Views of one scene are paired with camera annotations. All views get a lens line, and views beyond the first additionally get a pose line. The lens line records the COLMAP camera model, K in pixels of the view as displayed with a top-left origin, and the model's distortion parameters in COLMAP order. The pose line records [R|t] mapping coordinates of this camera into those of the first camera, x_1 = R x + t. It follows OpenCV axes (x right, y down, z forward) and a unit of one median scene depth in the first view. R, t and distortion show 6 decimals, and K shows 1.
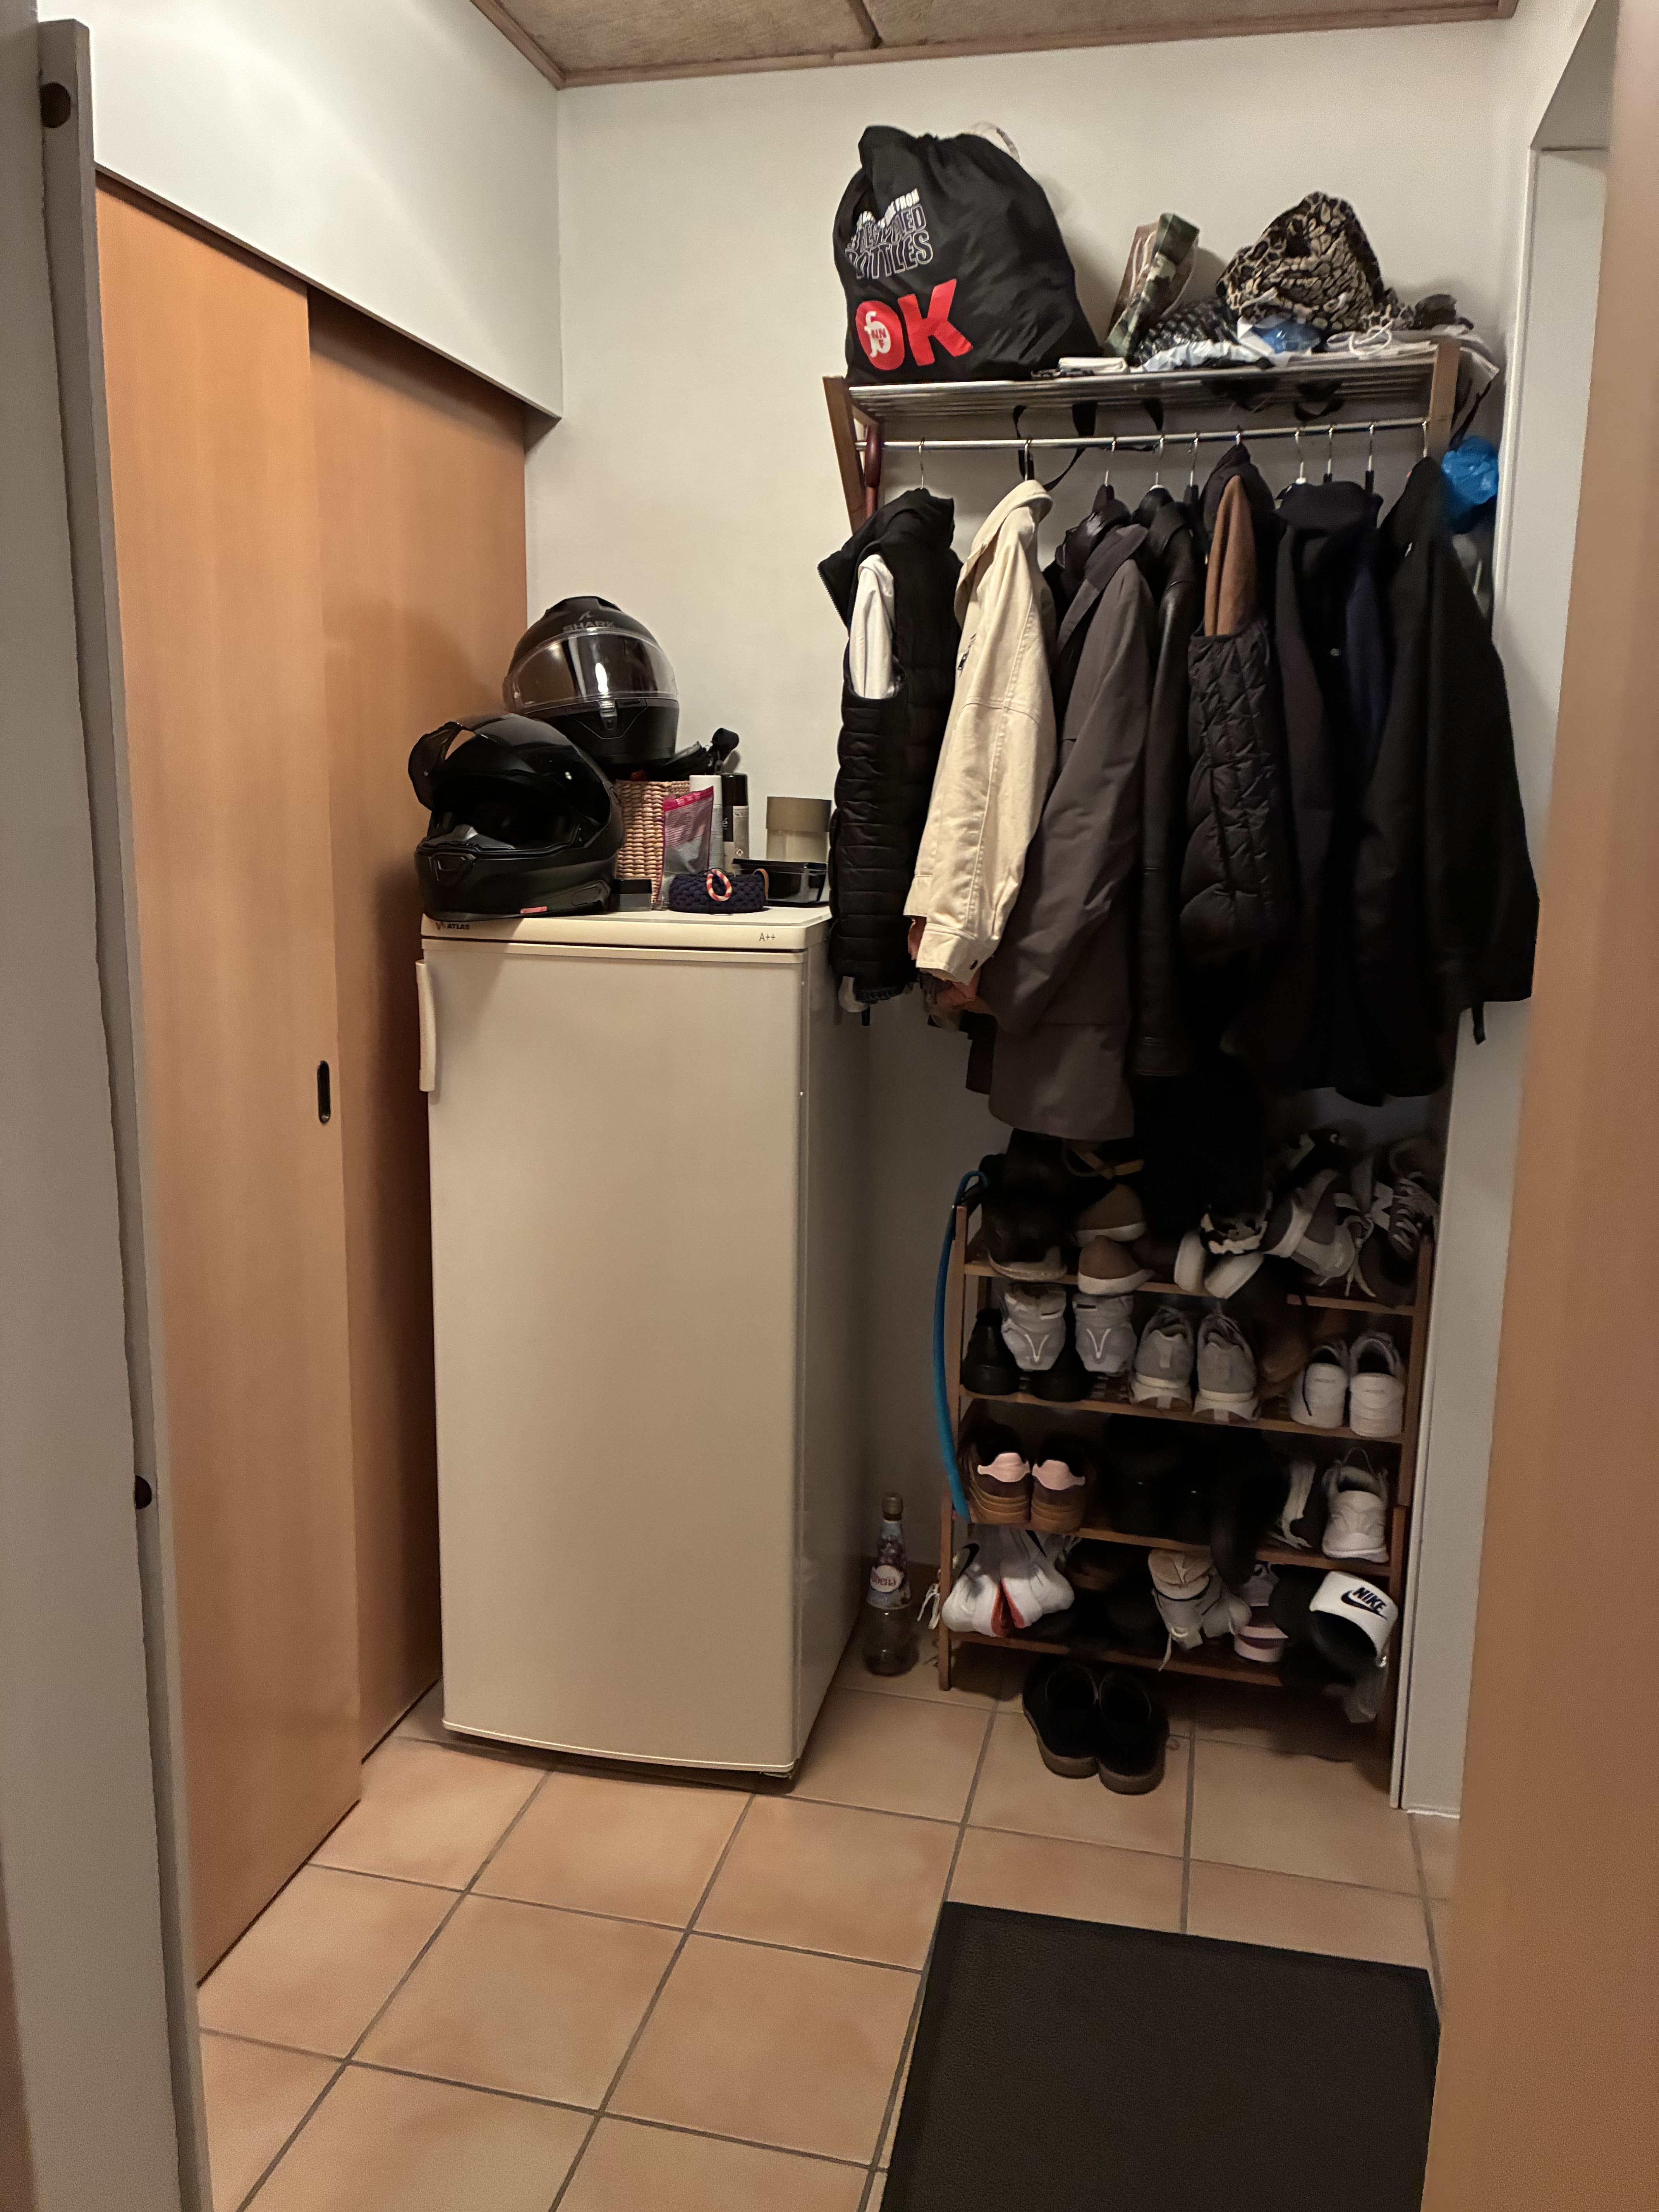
lens RADIAL K [[1686.4, 0, 829.5], [0, 1686.4, 1106.0], [0, 0, 1]] dist [0.020216, 0.003669]
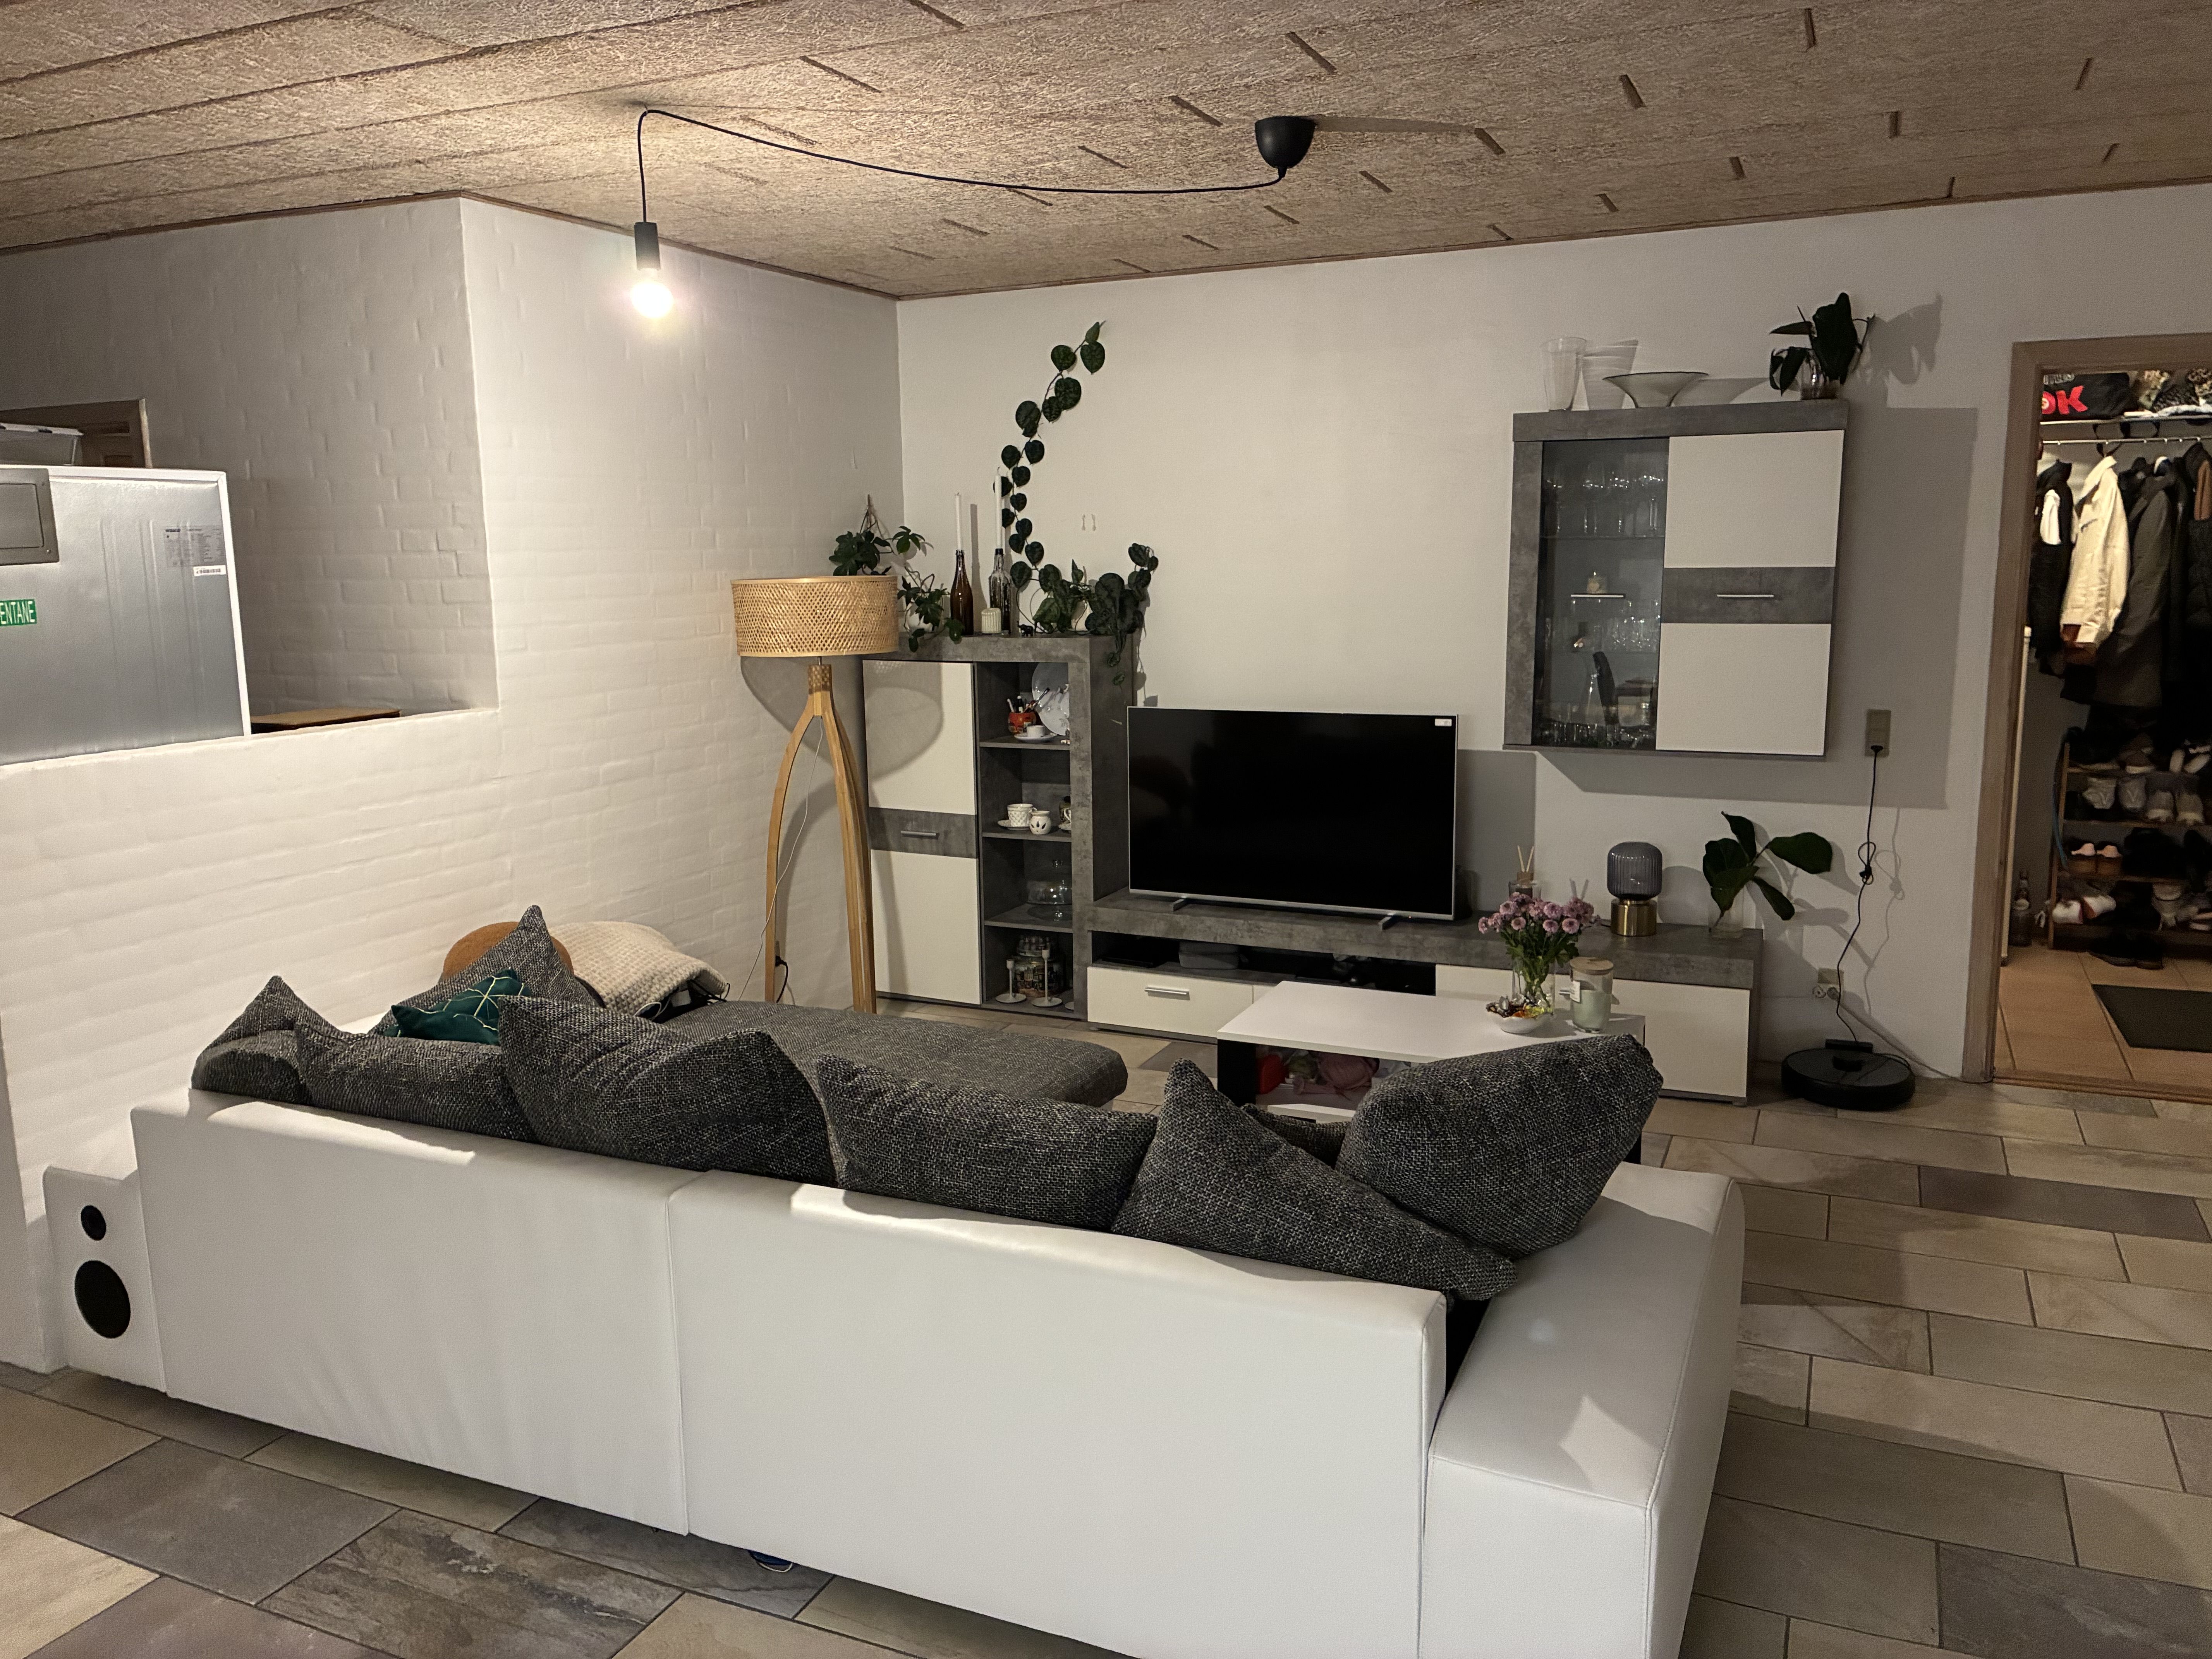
lens RADIAL K [[1676.9, 0, 1106.1], [0, 1676.9, 822.0], [0, 0, 1]] dist [0.071110, -0.092245]
pose [[0.983697, 0.002728, -0.179813, -0.923665], [-0.008124, 0.999538, -0.029283, 0.278522], [0.179650, 0.030266, 0.983265, -1.821215]]
